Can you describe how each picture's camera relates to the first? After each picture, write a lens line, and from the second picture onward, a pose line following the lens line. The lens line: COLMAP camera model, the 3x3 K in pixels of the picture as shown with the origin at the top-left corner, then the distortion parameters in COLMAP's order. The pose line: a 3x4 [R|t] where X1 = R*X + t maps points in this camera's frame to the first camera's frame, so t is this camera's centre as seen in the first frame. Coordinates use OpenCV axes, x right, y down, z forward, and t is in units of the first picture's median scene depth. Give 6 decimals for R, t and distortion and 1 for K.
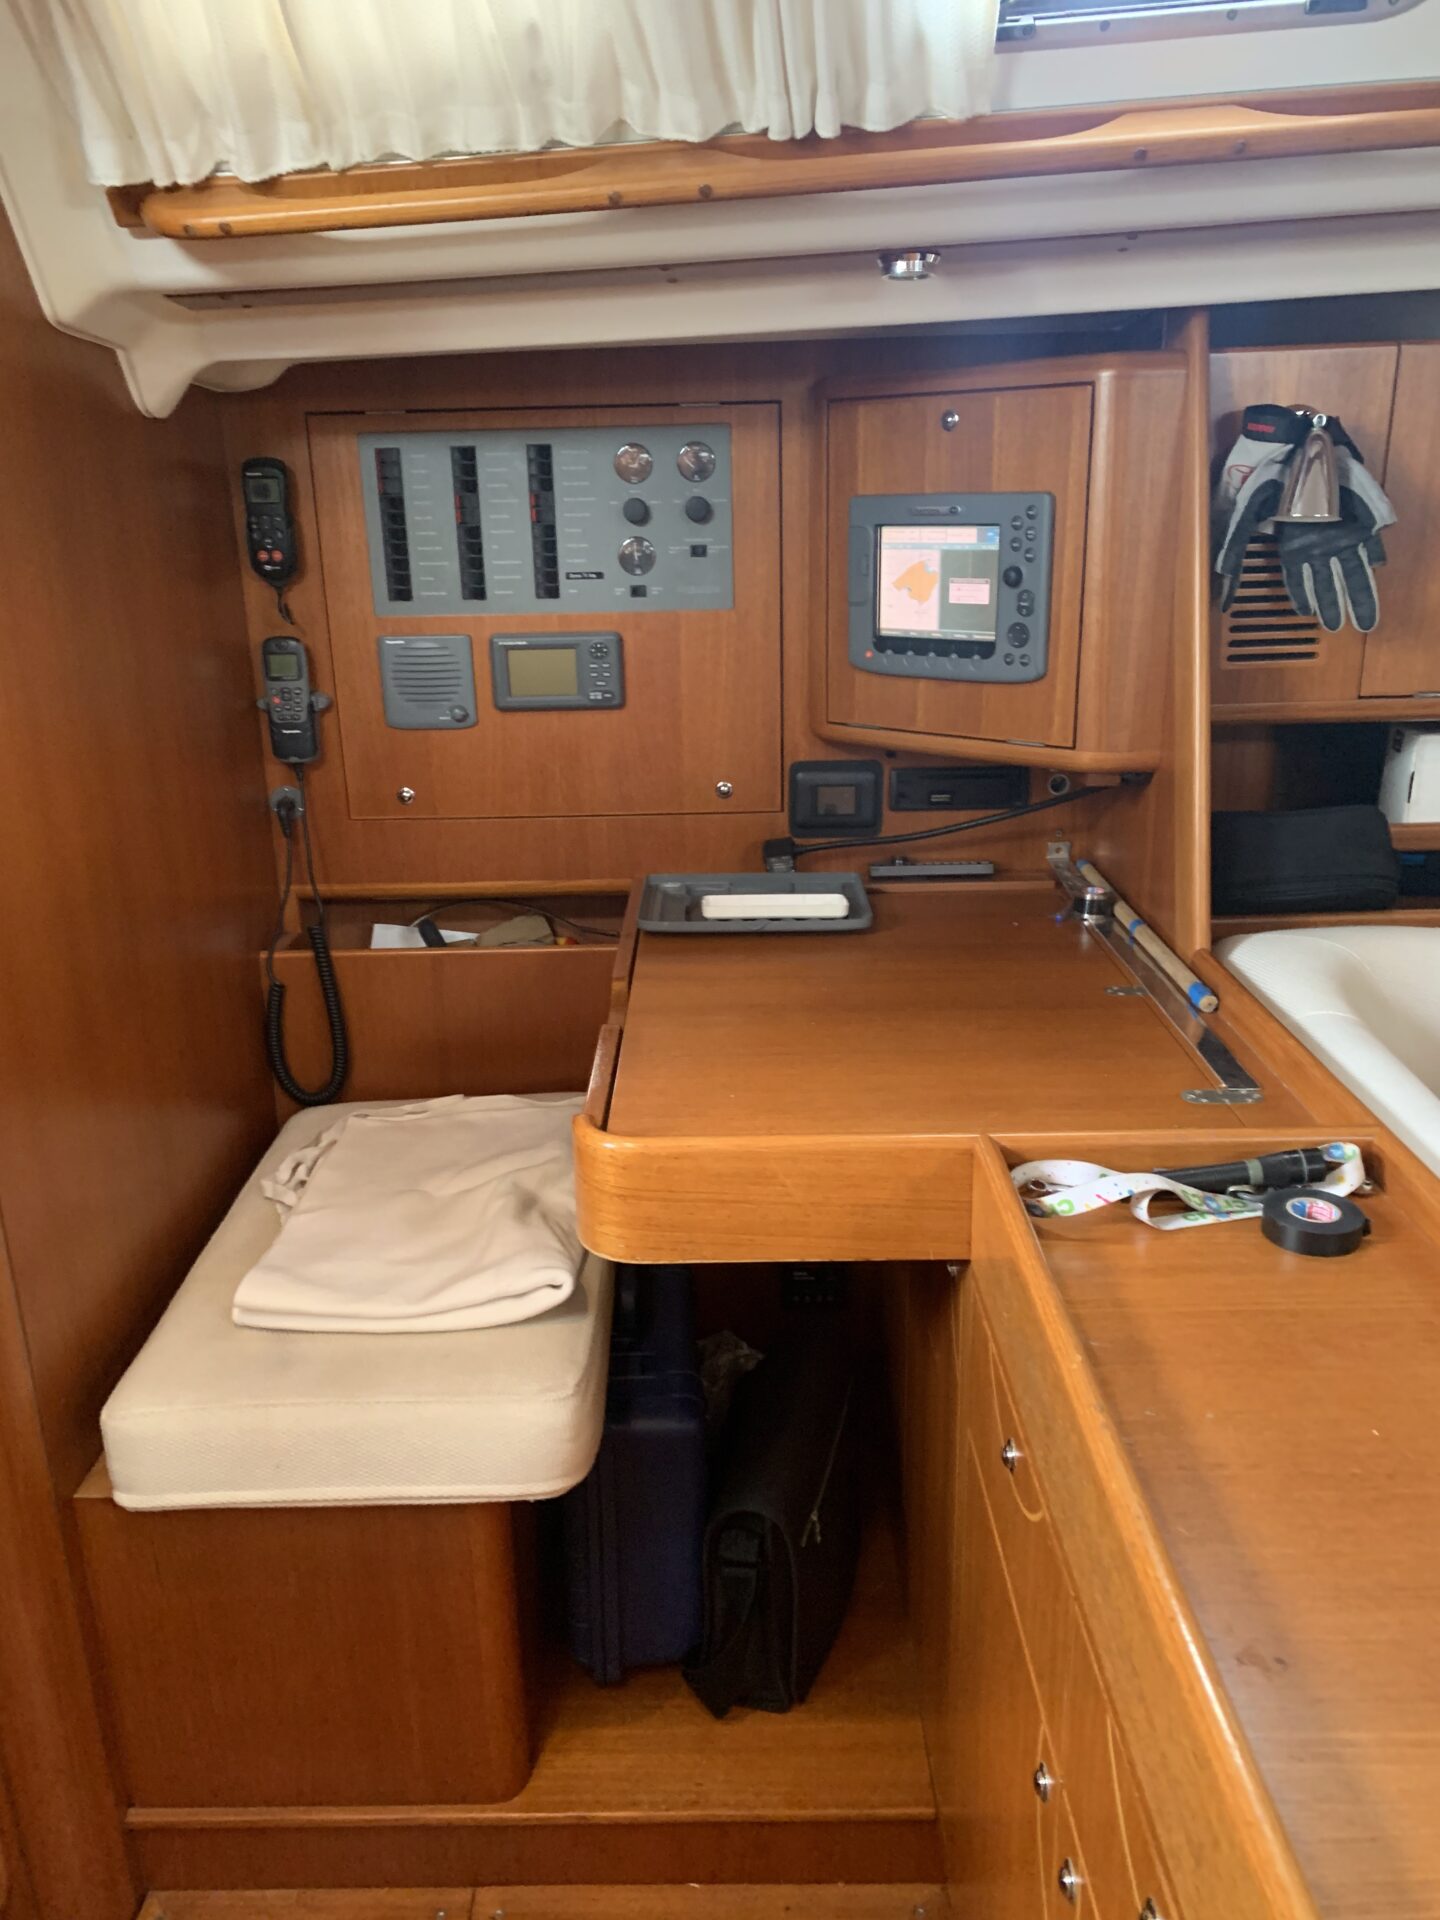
lens RADIAL K [[1452.2, 0, 697.2], [0, 1452.2, 952.4], [0, 0, 1]] dist [0.057756, -0.078445]
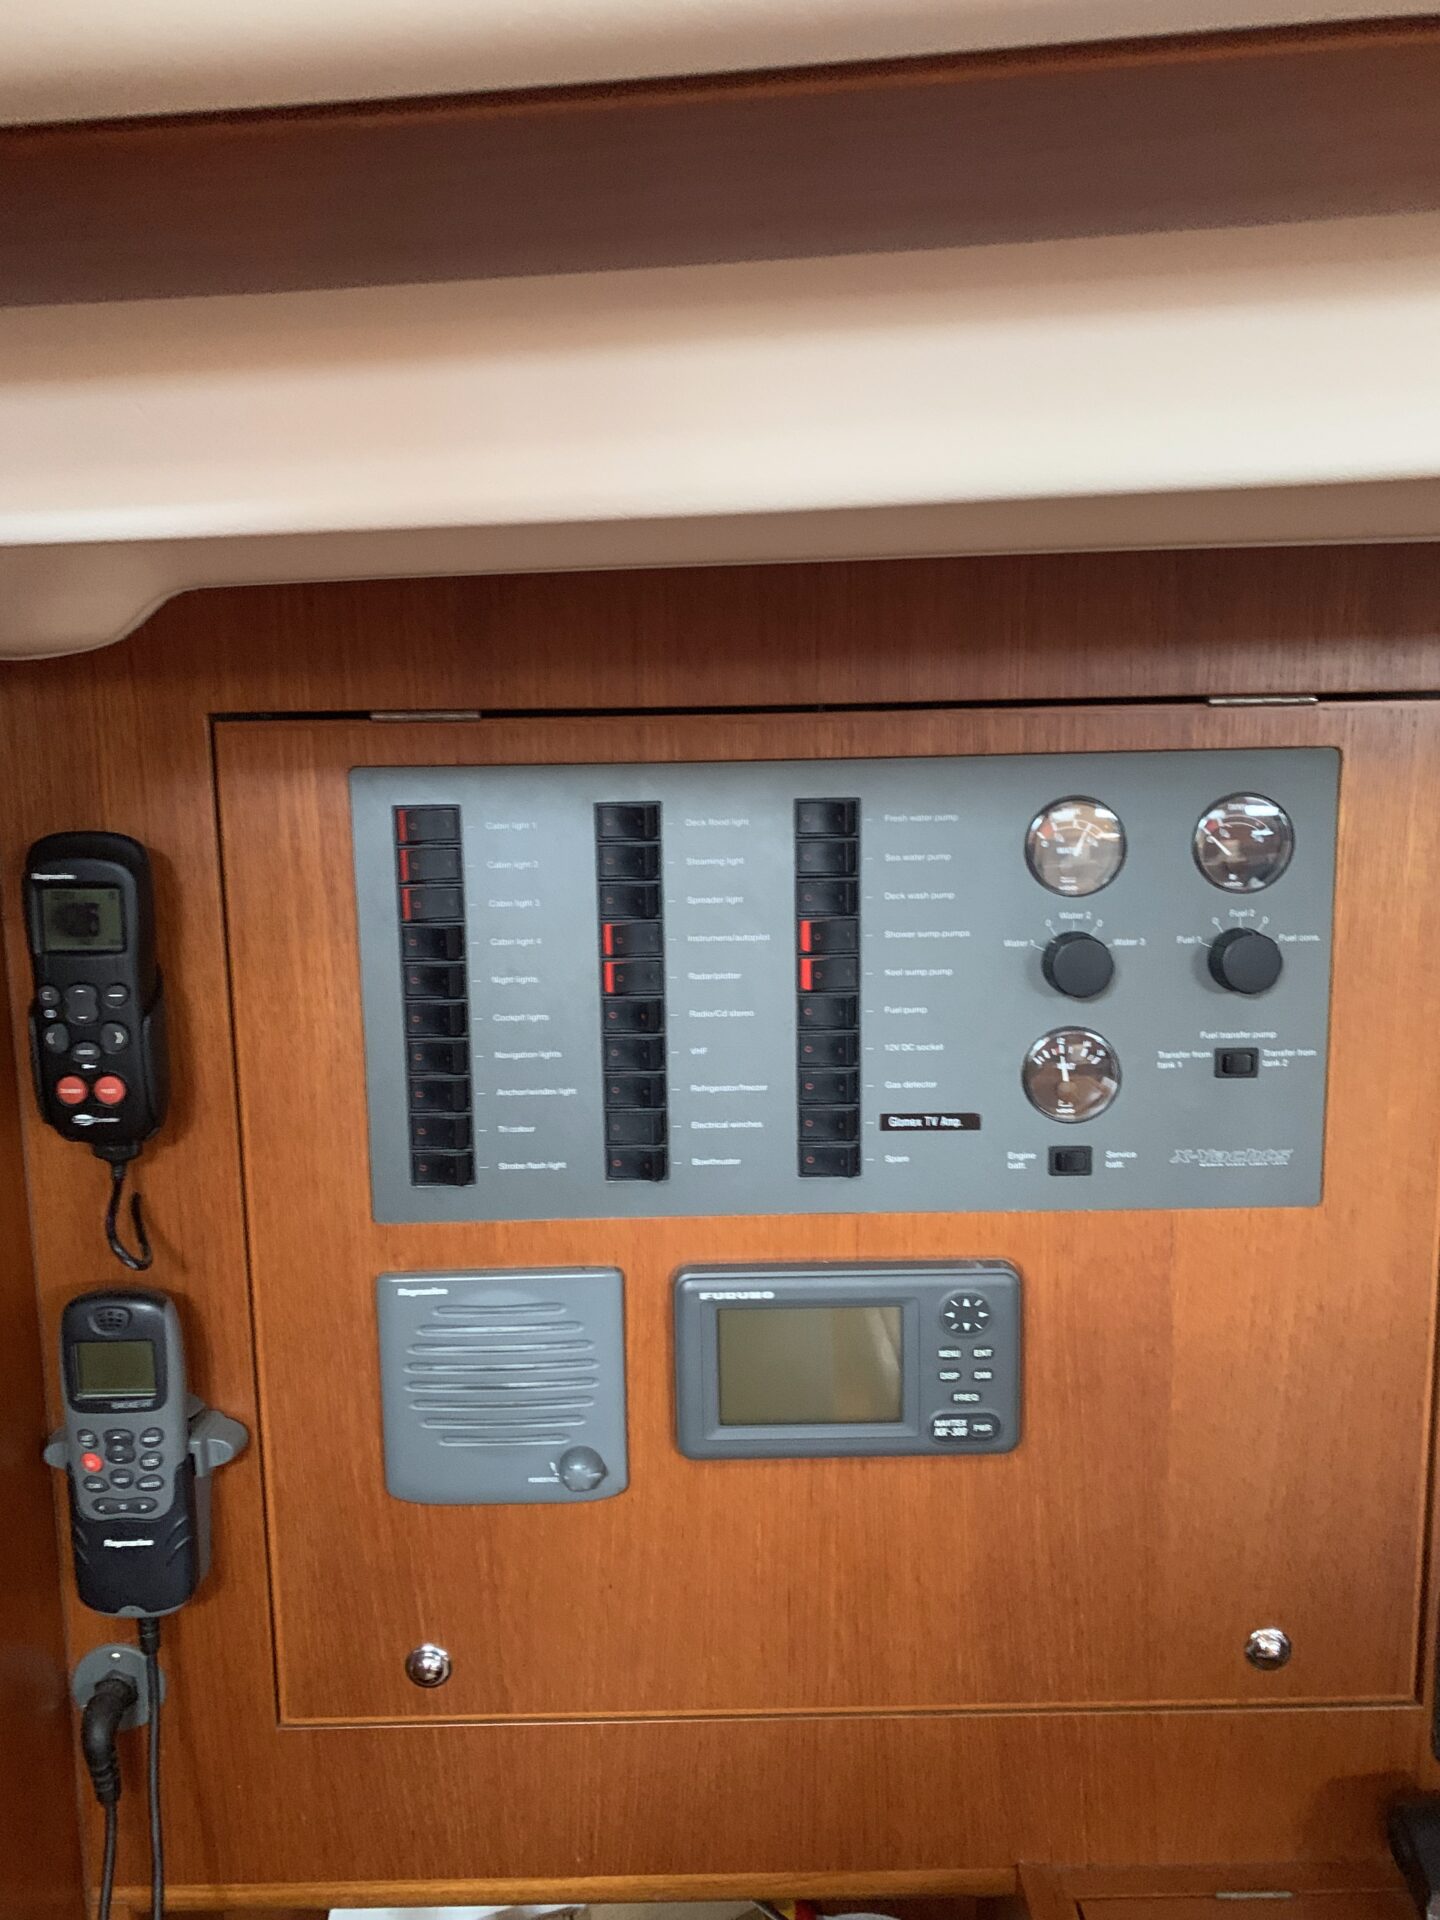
lens RADIAL K [[1509.1, 0, 714.7], [0, 1509.1, 966.2], [0, 0, 1]] dist [0.062607, -0.049766]
pose [[0.999725, 0.002775, 0.023289, -0.146238], [0.000949, 0.987376, -0.158390, -0.241591], [-0.023434, 0.158368, 0.987102, 0.618746]]
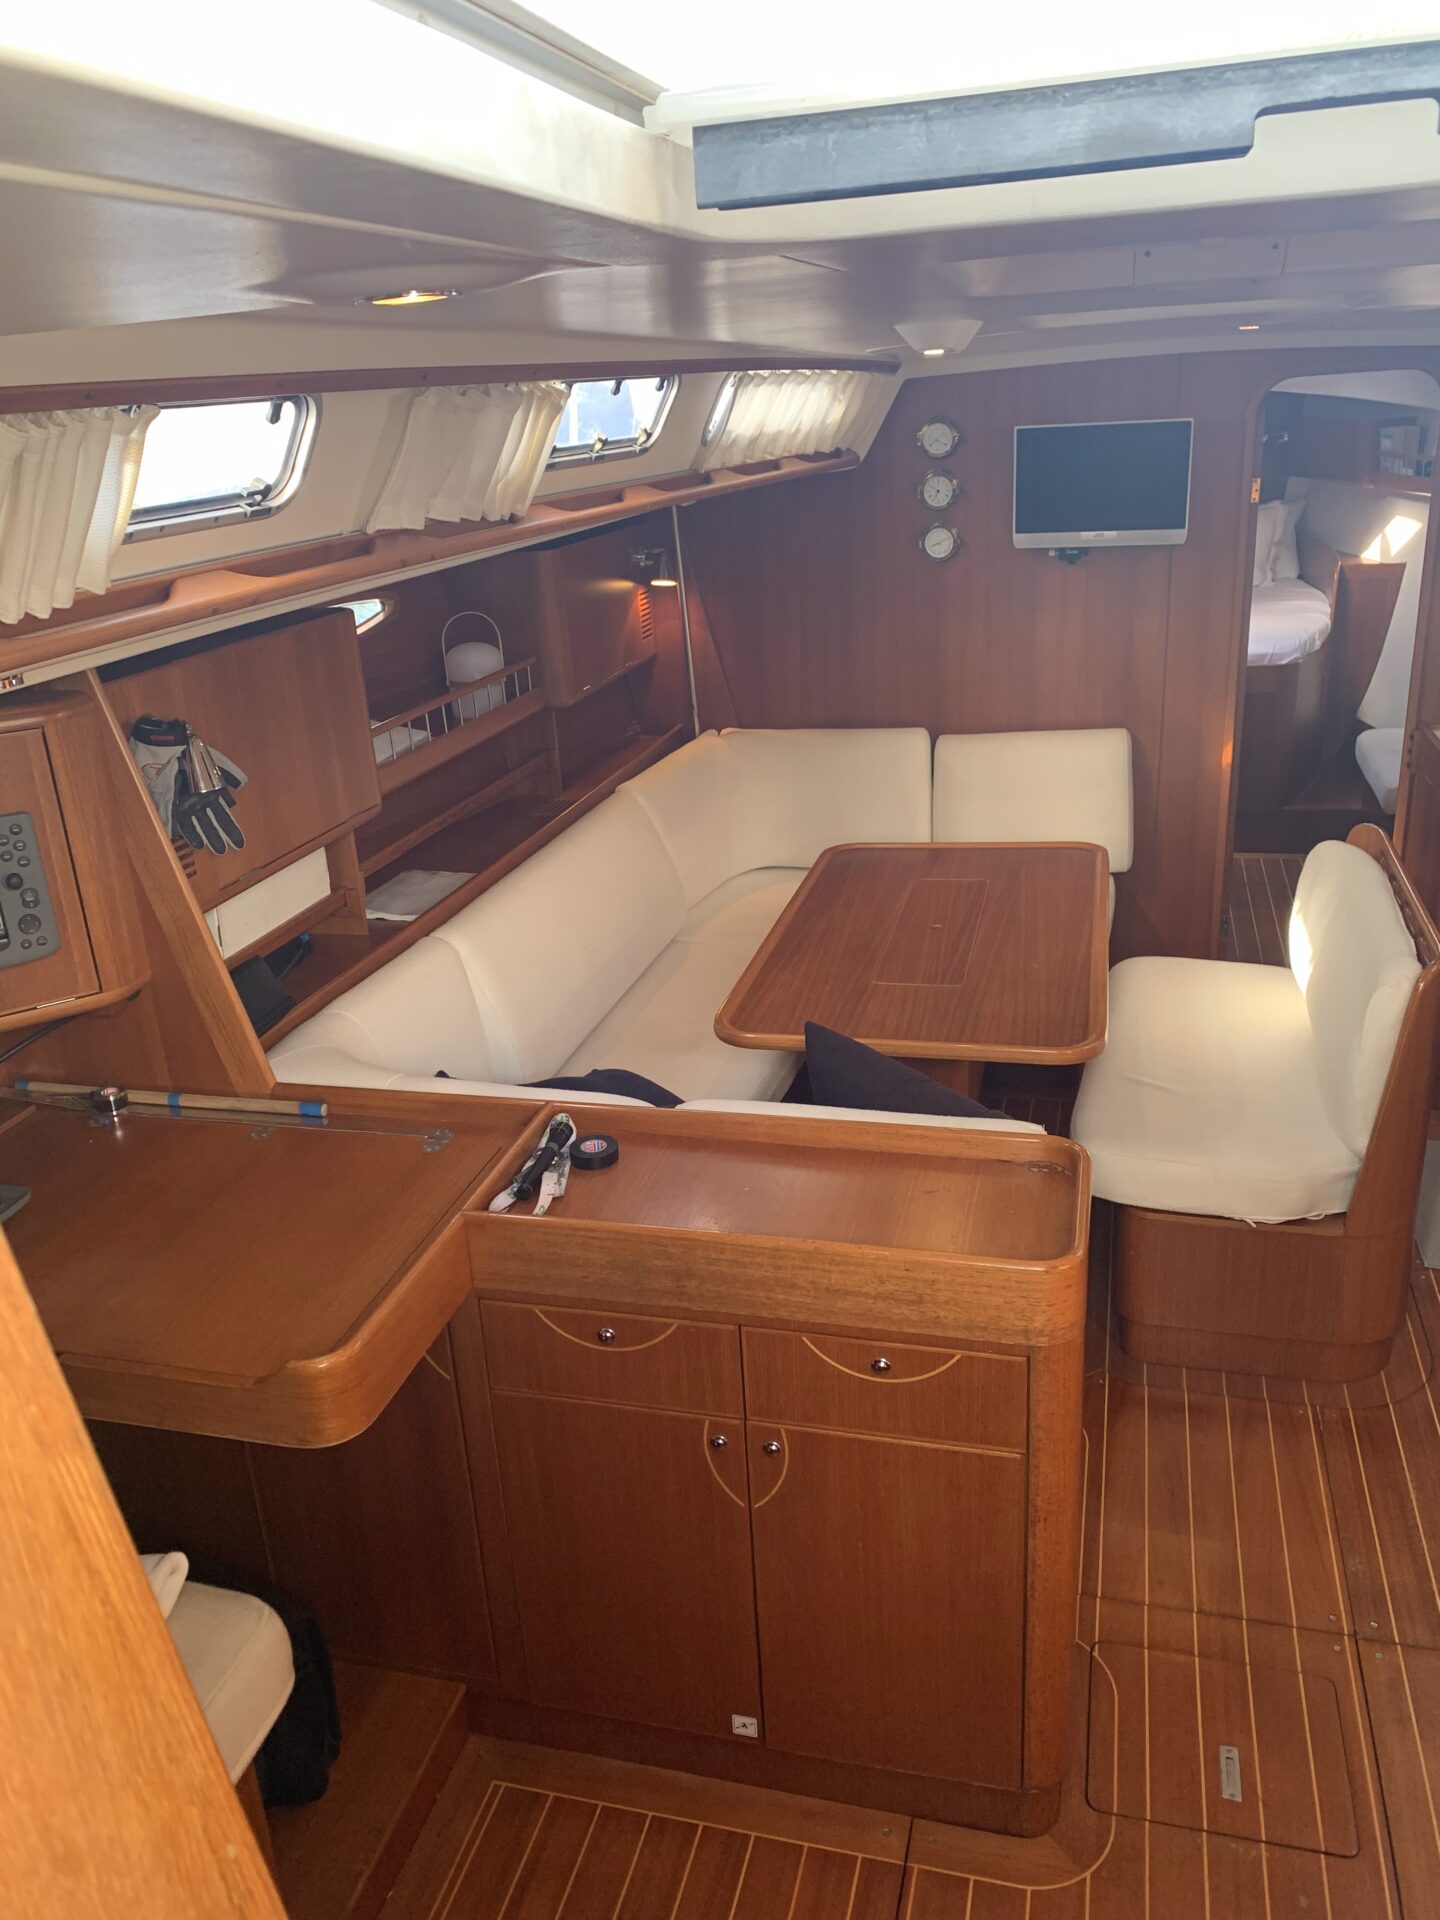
lens RADIAL K [[1468.7, 0, 725.8], [0, 1468.7, 961.8], [0, 0, 1]] dist [0.012591, -0.004349]
pose [[0.244109, -0.337666, 0.909061, -0.680637], [0.350564, 0.904752, 0.241929, -0.253147], [-0.904166, 0.259627, 0.339232, 0.066335]]
